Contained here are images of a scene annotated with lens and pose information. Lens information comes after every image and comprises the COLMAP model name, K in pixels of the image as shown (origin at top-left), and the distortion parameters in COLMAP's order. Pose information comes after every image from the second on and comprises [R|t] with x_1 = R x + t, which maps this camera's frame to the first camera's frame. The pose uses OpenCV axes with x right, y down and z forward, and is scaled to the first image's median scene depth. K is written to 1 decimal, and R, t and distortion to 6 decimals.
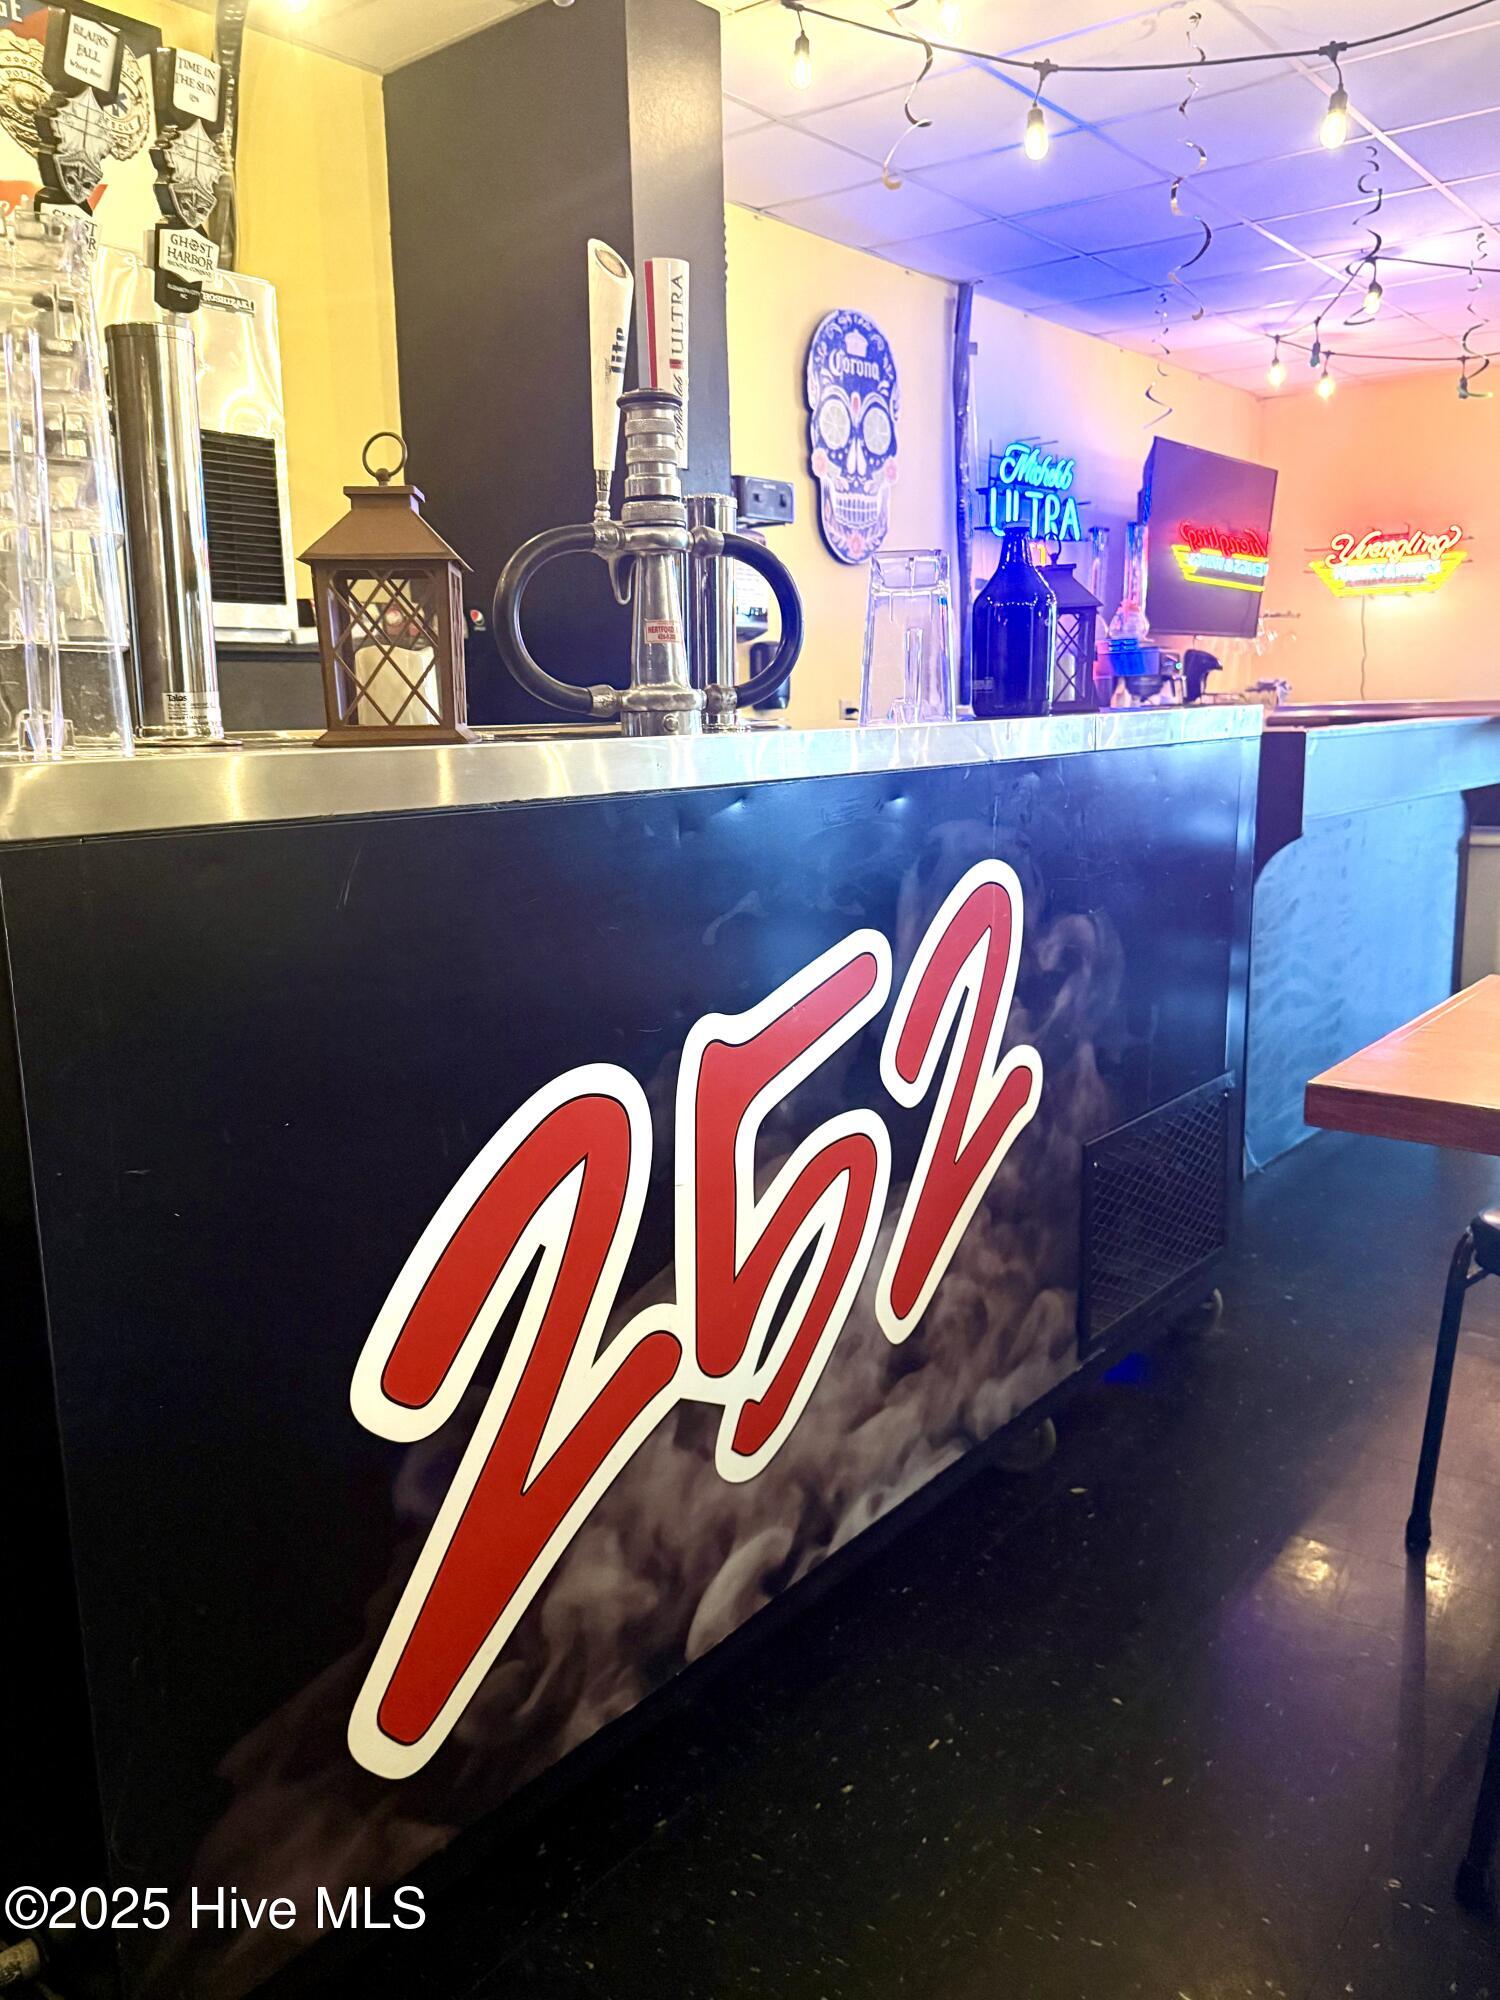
lens RADIAL K [[1535.9, 0, 753.1], [0, 1535.9, 997.4], [0, 0, 1]] dist [0.016786, -0.008041]
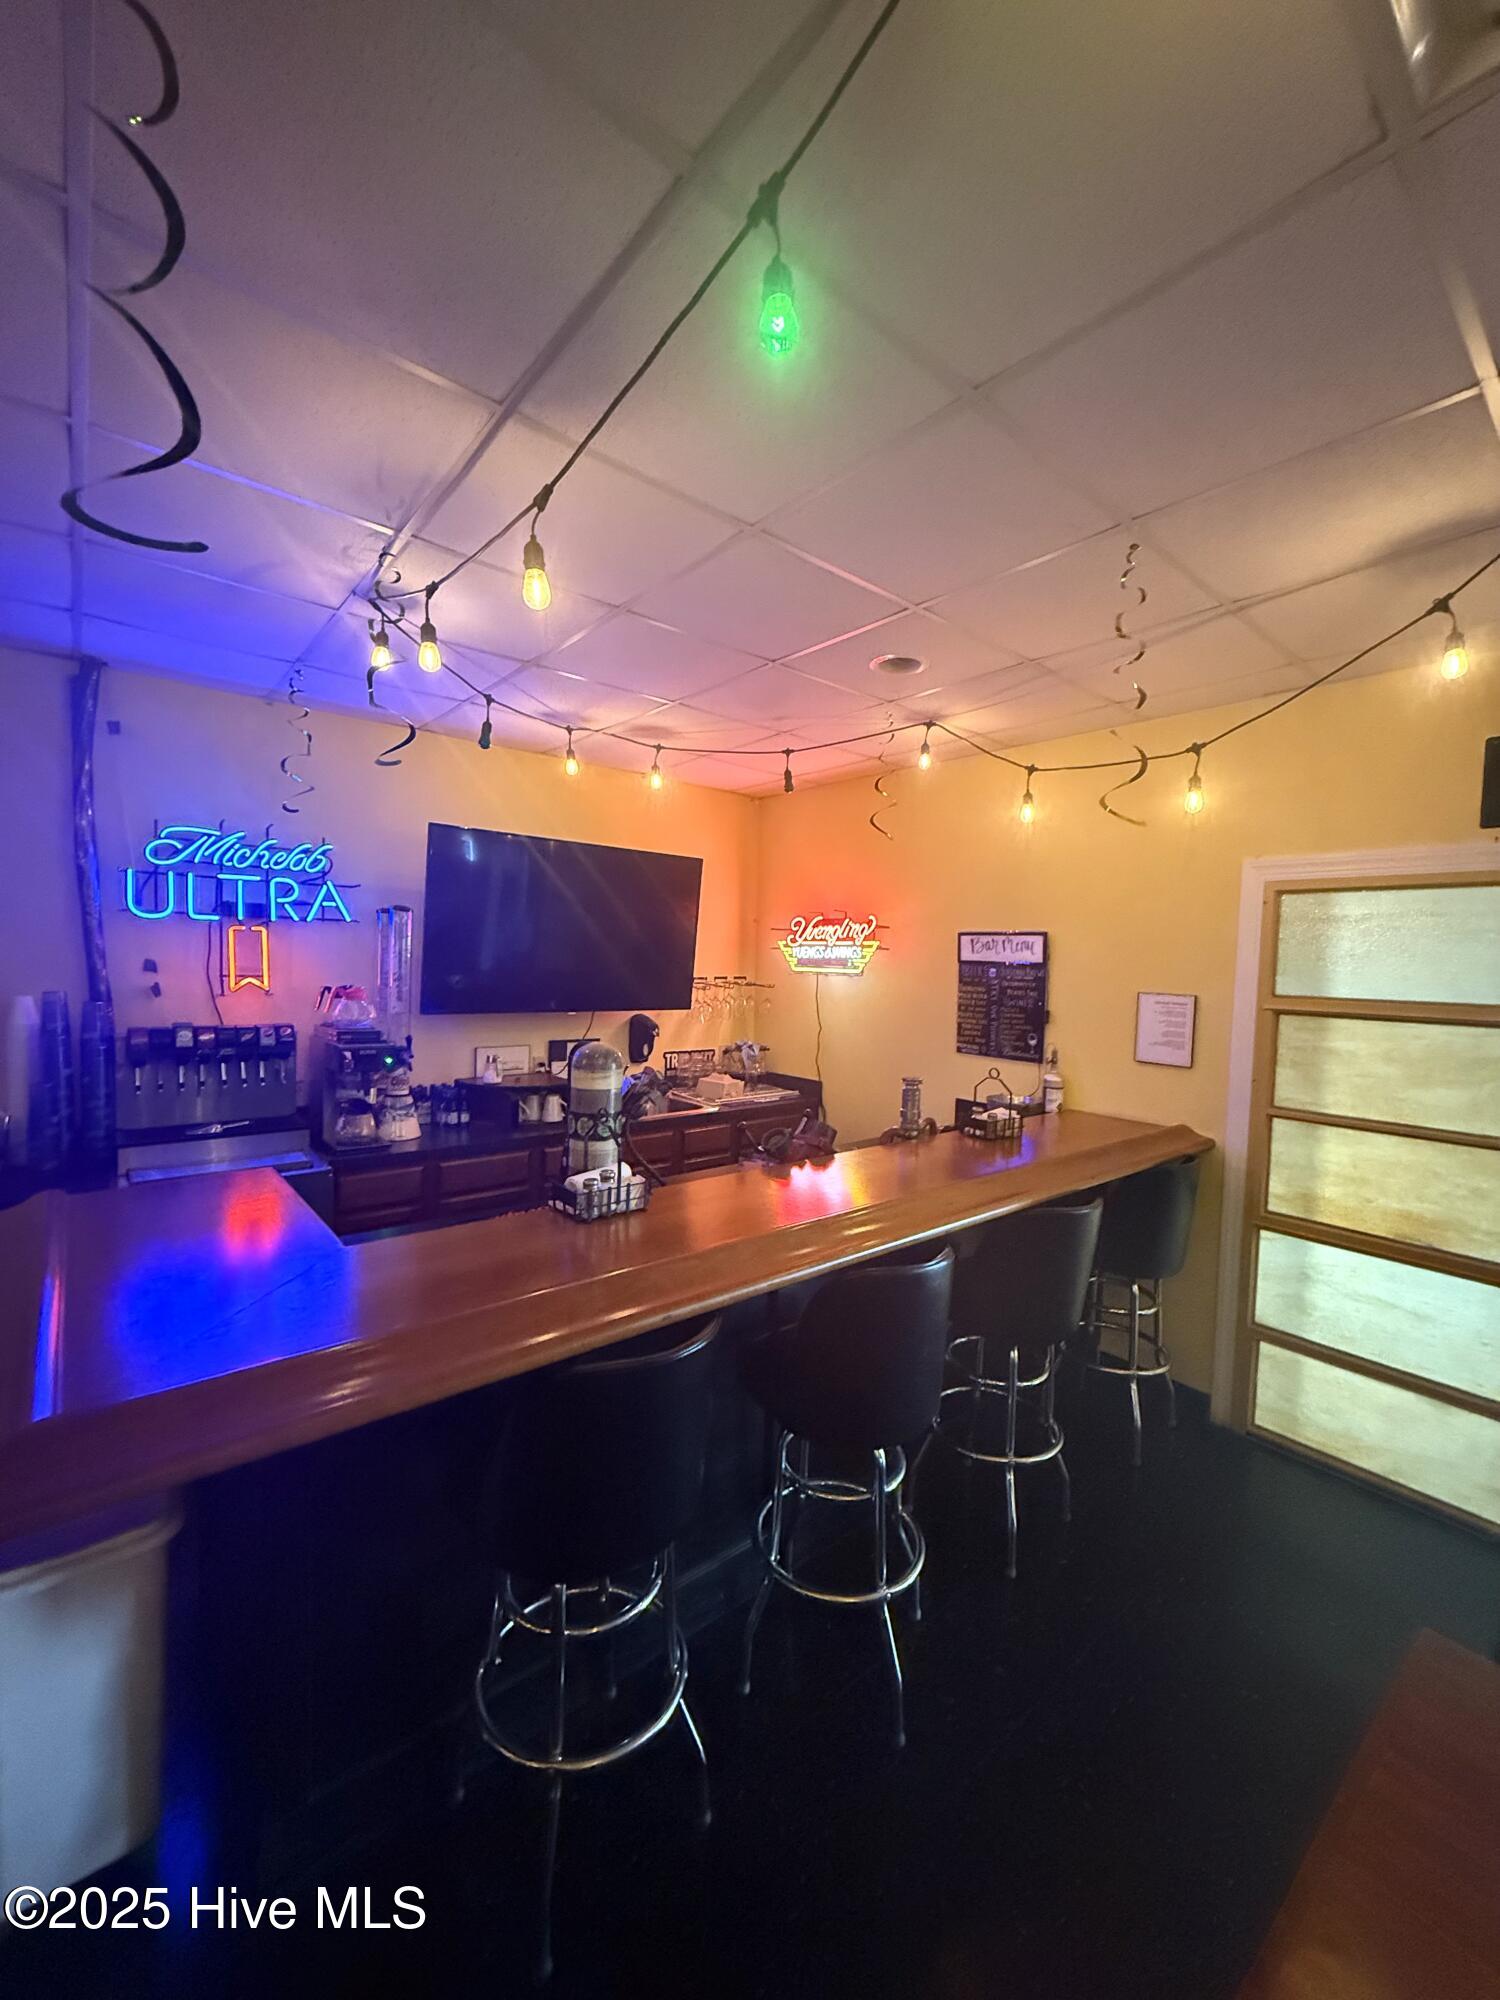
lens RADIAL K [[806.4, 0, 756.6], [0, 806.4, 1000.3], [0, 0, 1]] dist [-0.002723, -0.000089]
pose [[0.978147, 0.058063, -0.199641, 0.476703], [-0.086490, 0.986822, -0.136755, -0.163996], [0.189070, 0.151034, 0.970279, 0.456282]]
